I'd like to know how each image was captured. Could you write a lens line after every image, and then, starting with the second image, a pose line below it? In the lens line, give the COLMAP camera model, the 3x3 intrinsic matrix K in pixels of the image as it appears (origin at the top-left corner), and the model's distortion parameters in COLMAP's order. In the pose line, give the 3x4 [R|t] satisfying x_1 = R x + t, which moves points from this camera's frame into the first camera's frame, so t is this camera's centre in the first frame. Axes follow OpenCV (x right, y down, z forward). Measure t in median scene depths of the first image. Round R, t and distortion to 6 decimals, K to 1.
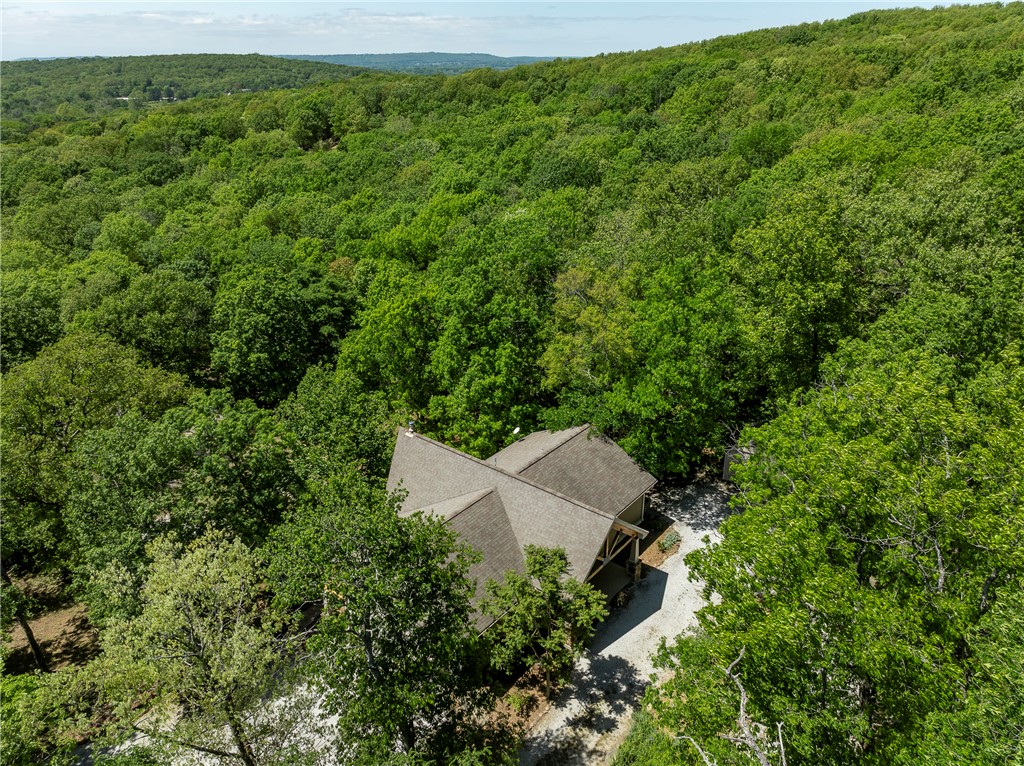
lens RADIAL K [[712.8, 0, 518.1], [0, 712.8, 381.4], [0, 0, 1]] dist [-0.027727, 0.014445]
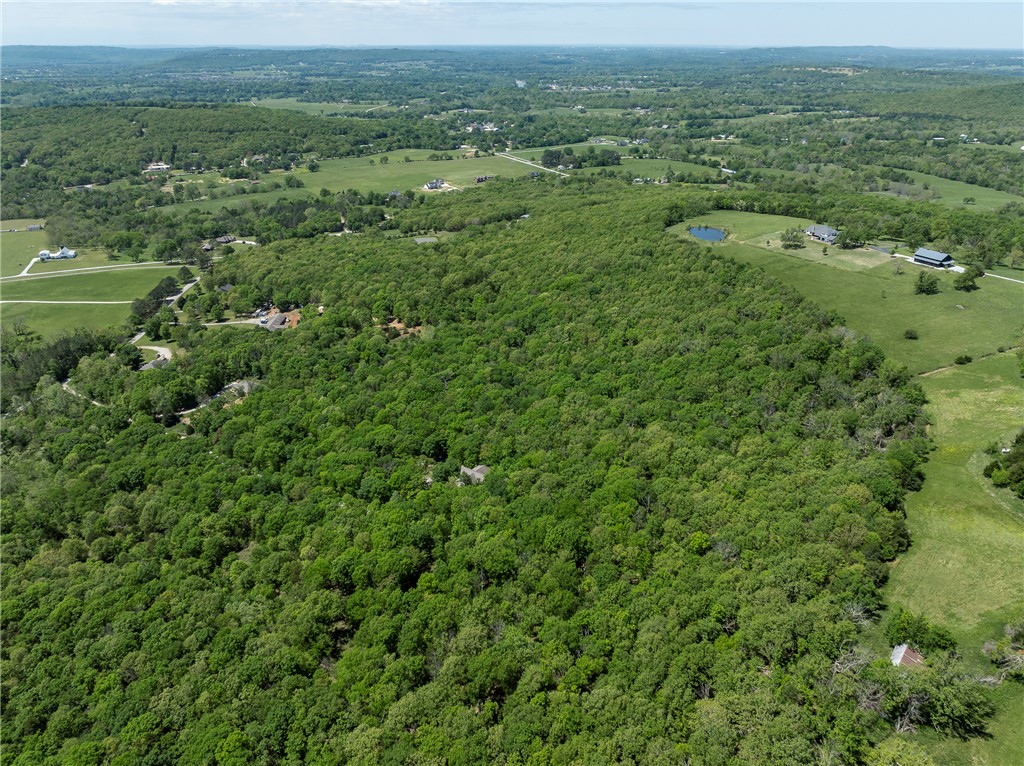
lens RADIAL K [[712.8, 0, 505.7], [0, 712.8, 416.3], [0, 0, 1]] dist [-0.027727, 0.014445]
pose [[0.999545, -0.015040, 0.026133, 0.122956], [0.013380, 0.997950, 0.062579, -0.919595], [-0.027020, -0.062201, 0.997698, -6.526169]]
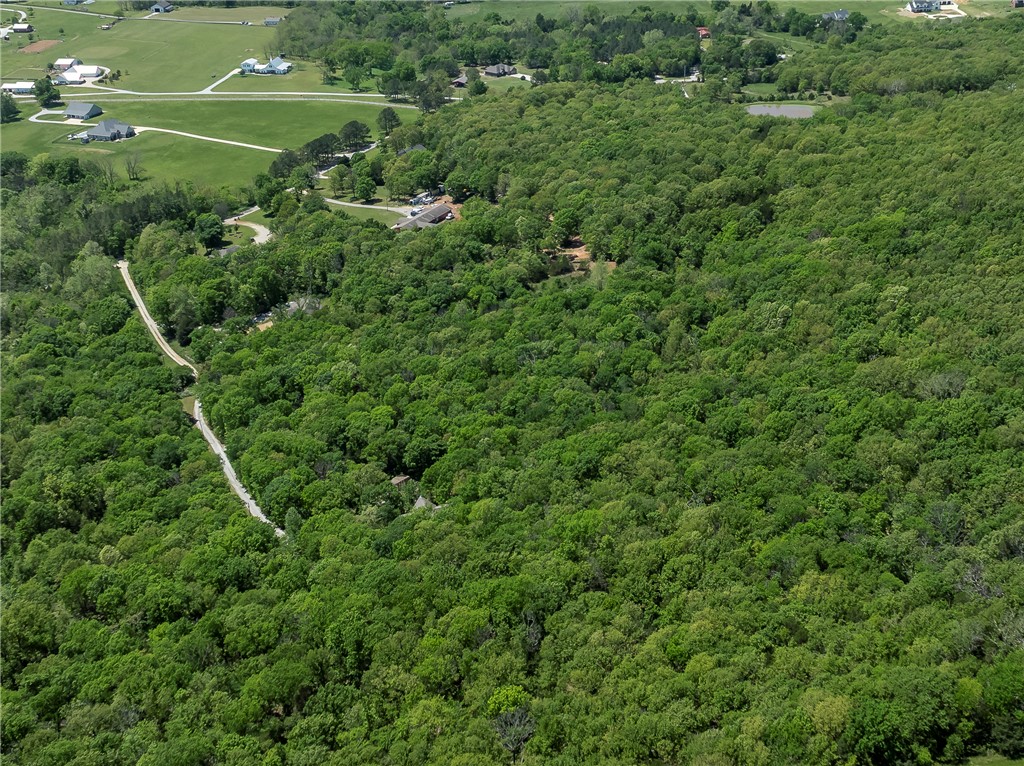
lens RADIAL K [[1364.0, 0, 530.0], [0, 1364.0, 387.8], [0, 0, 1]] dist [-0.022663, 0.000000]
pose [[0.879544, 0.192315, -0.435220, 4.069616], [-0.173291, 0.981331, 0.083423, -1.447497], [0.443139, 0.002046, 0.896451, -6.489161]]
